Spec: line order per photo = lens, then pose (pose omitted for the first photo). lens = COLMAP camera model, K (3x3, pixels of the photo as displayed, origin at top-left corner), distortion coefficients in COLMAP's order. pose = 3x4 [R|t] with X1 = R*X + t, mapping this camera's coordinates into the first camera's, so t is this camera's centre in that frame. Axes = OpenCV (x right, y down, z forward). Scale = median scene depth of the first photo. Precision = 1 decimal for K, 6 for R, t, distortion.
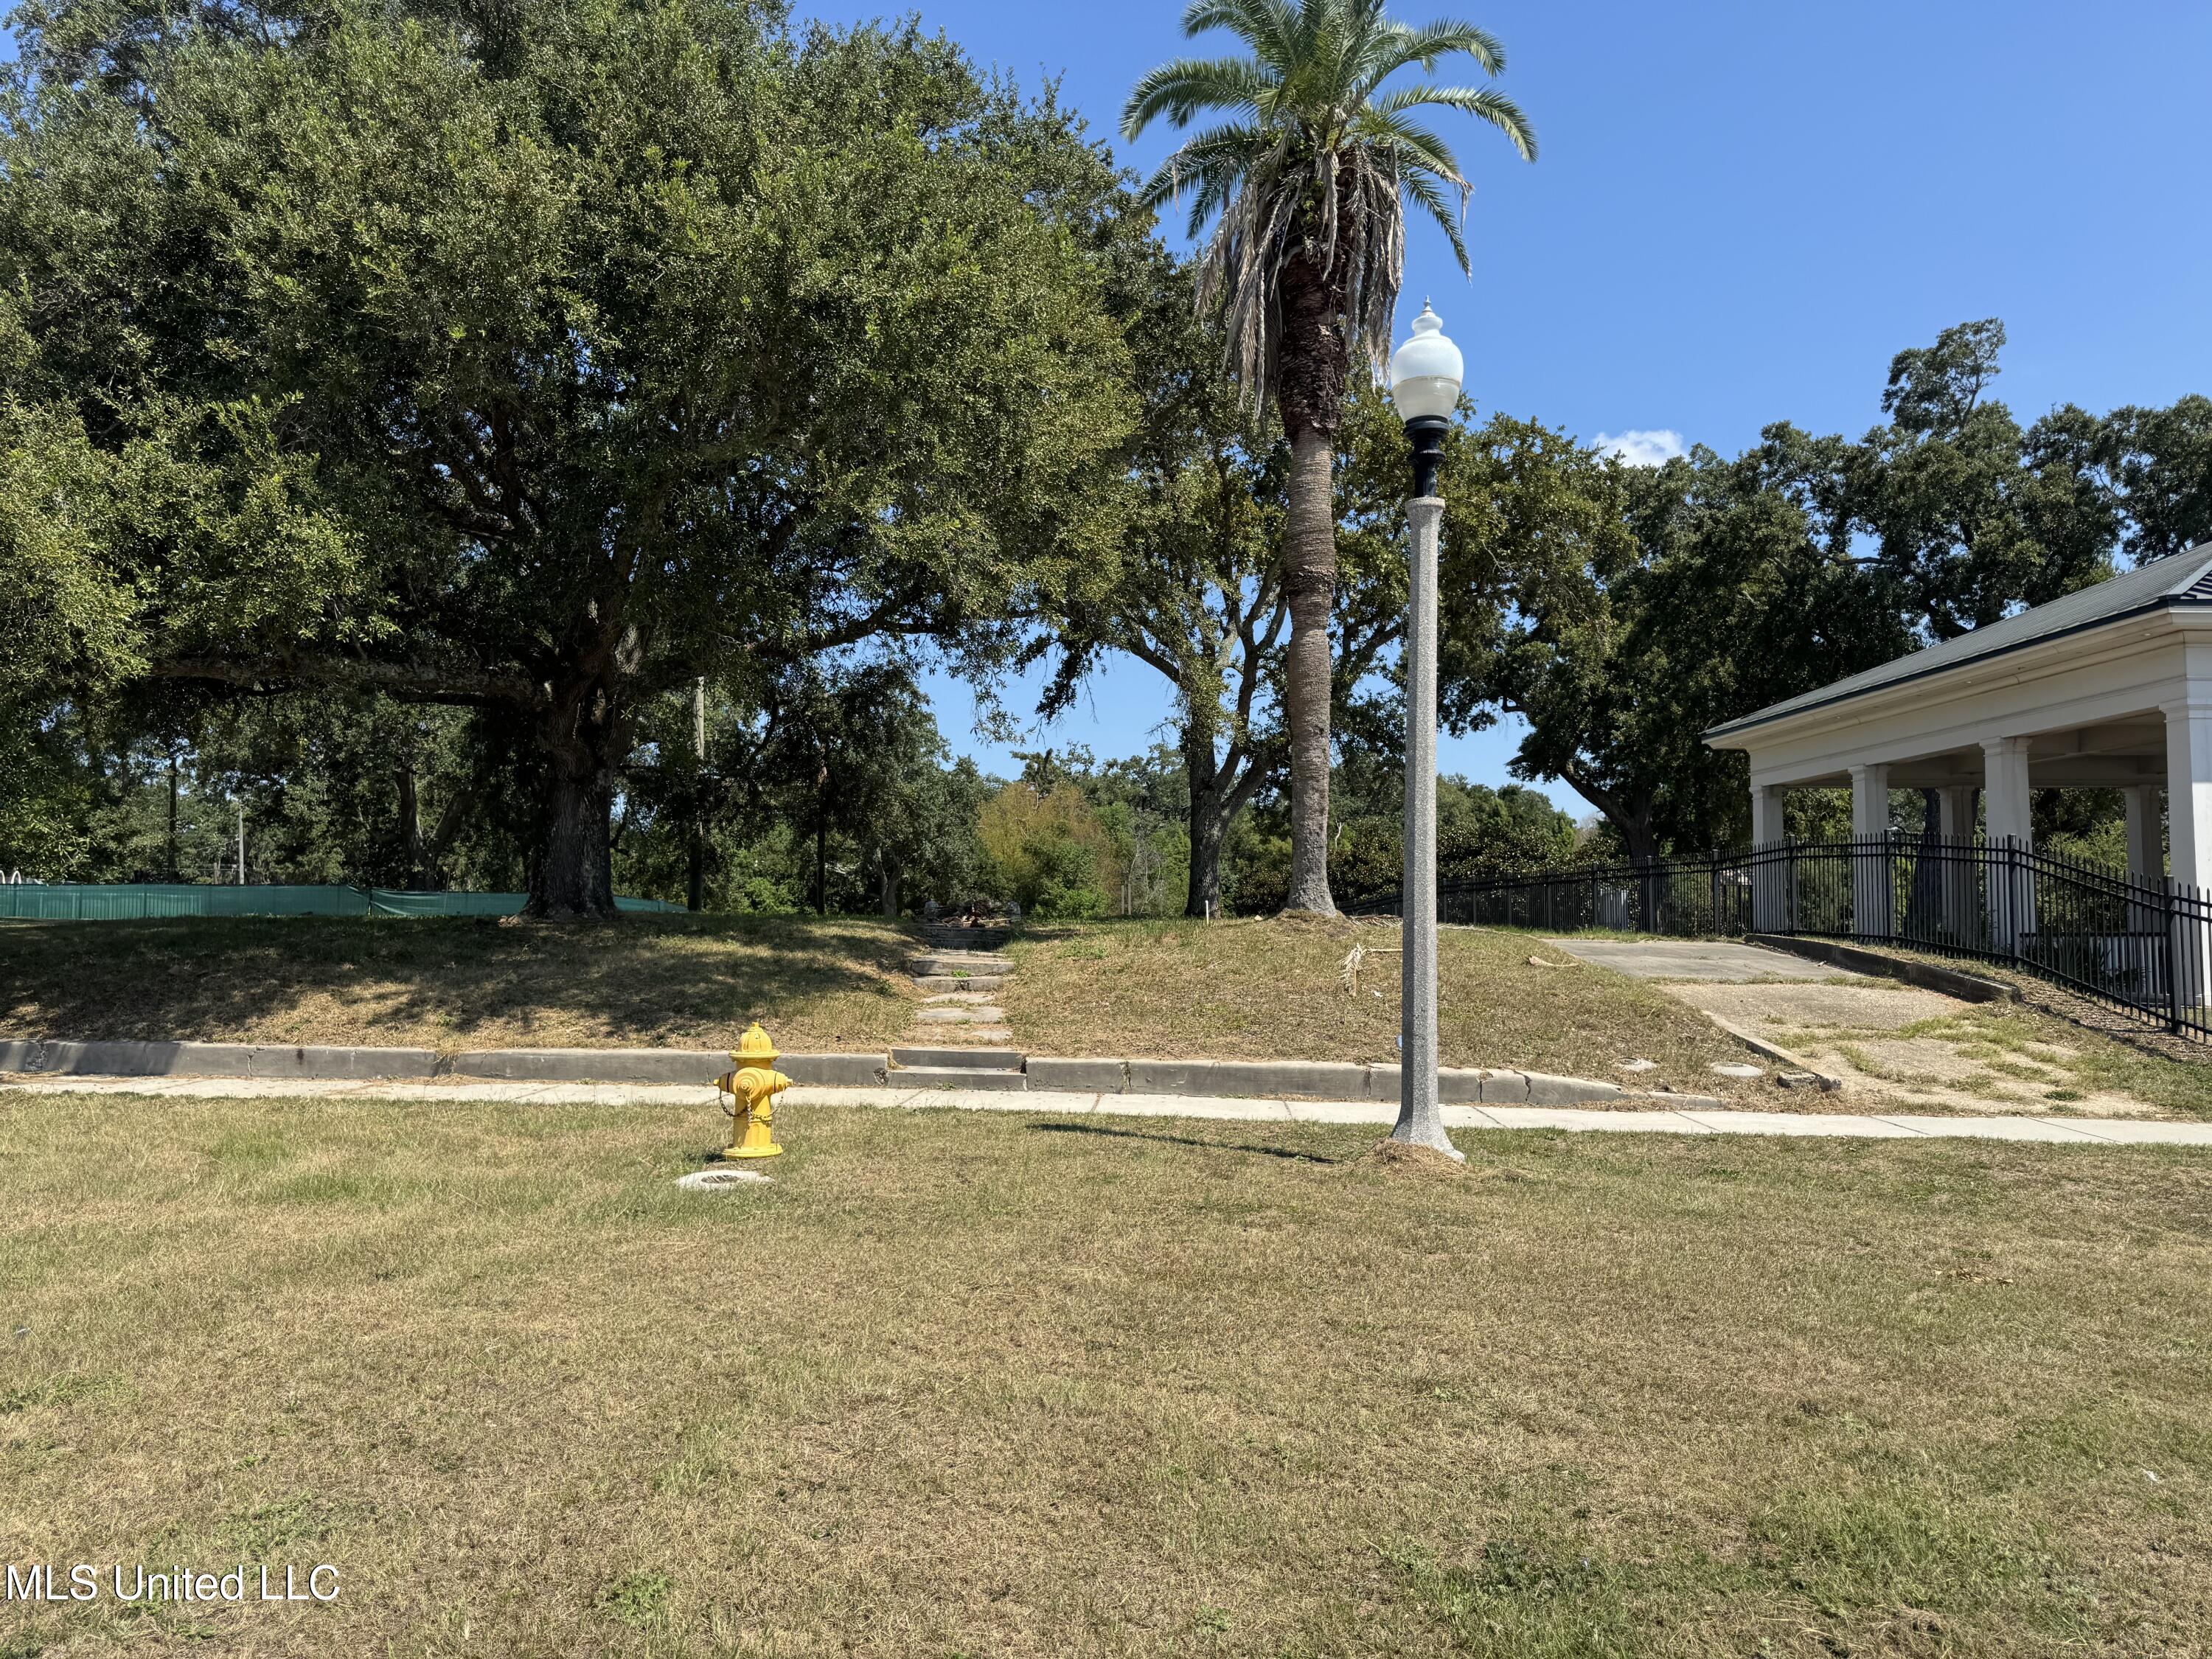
lens RADIAL K [[1547.2, 0, 1086.1], [0, 1547.2, 831.8], [0, 0, 1]] dist [0.041816, -0.011137]
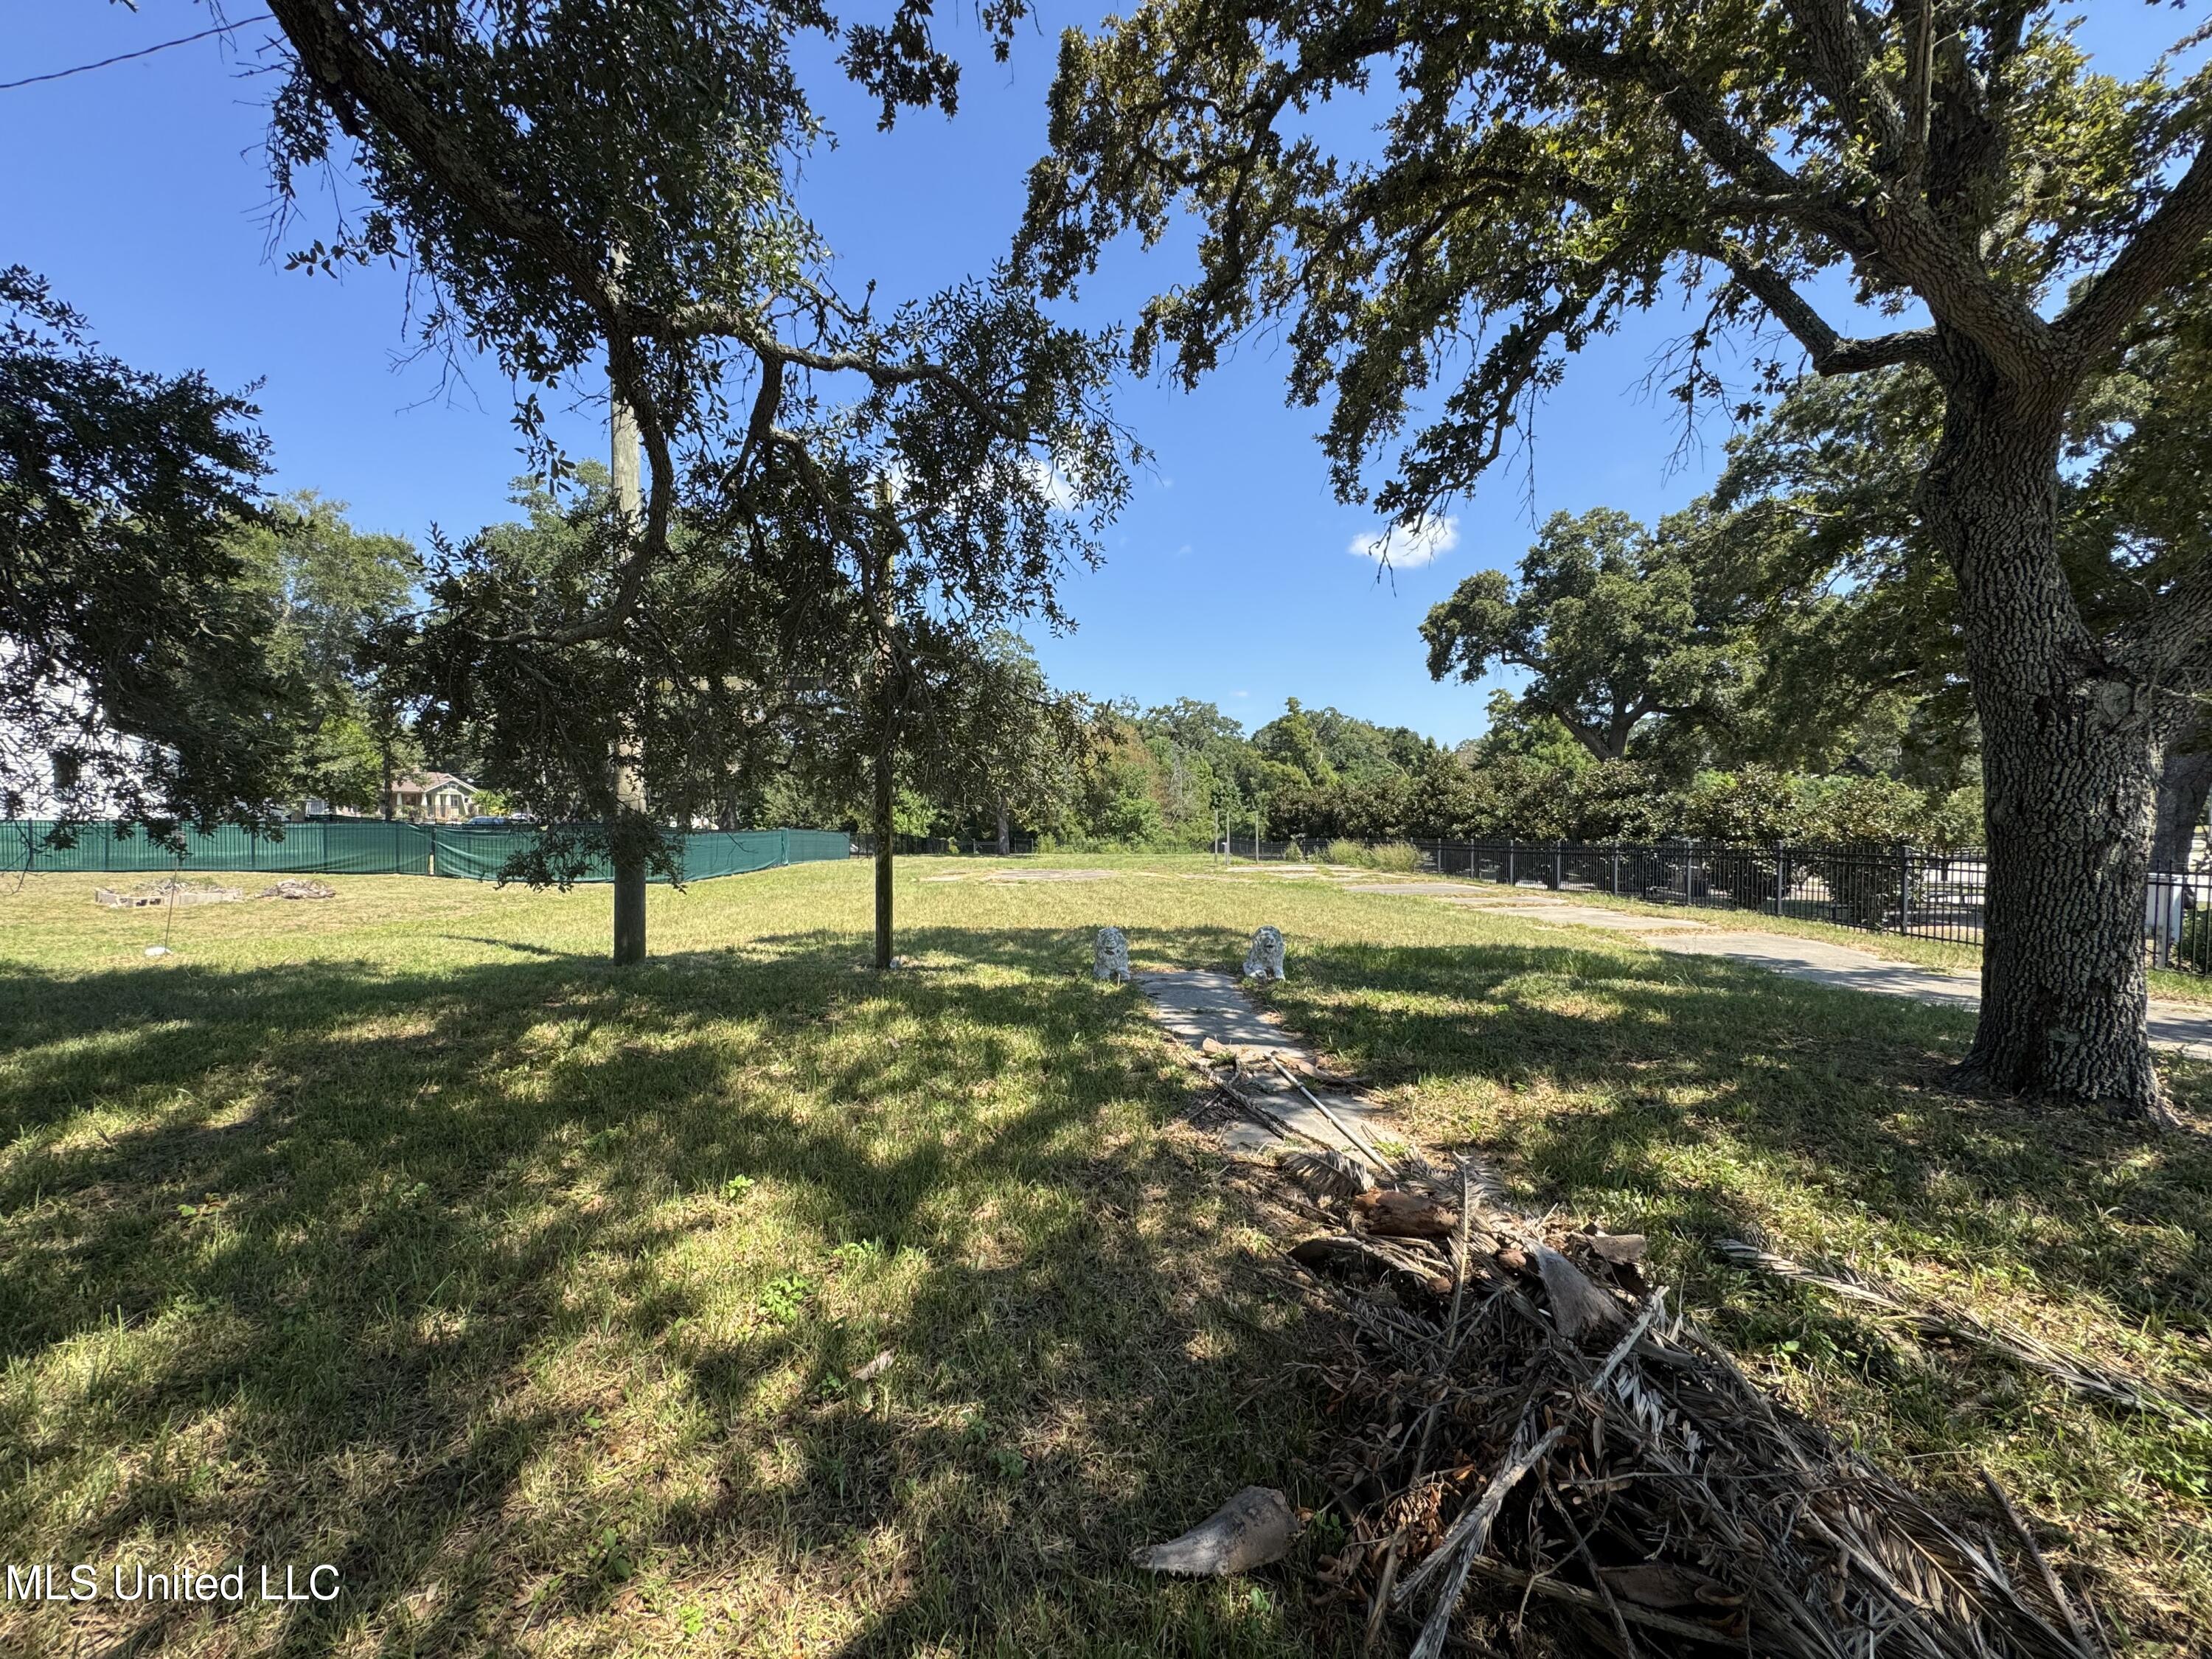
lens RADIAL K [[892.3, 0, 1095.4], [0, 892.3, 825.5], [0, 0, 1]] dist [0.029952, 0.000185]
pose [[0.999810, 0.005822, -0.018577, -0.243141], [-0.004326, 0.996818, 0.079590, -0.025292], [0.018982, -0.079494, 0.996655, 1.760785]]
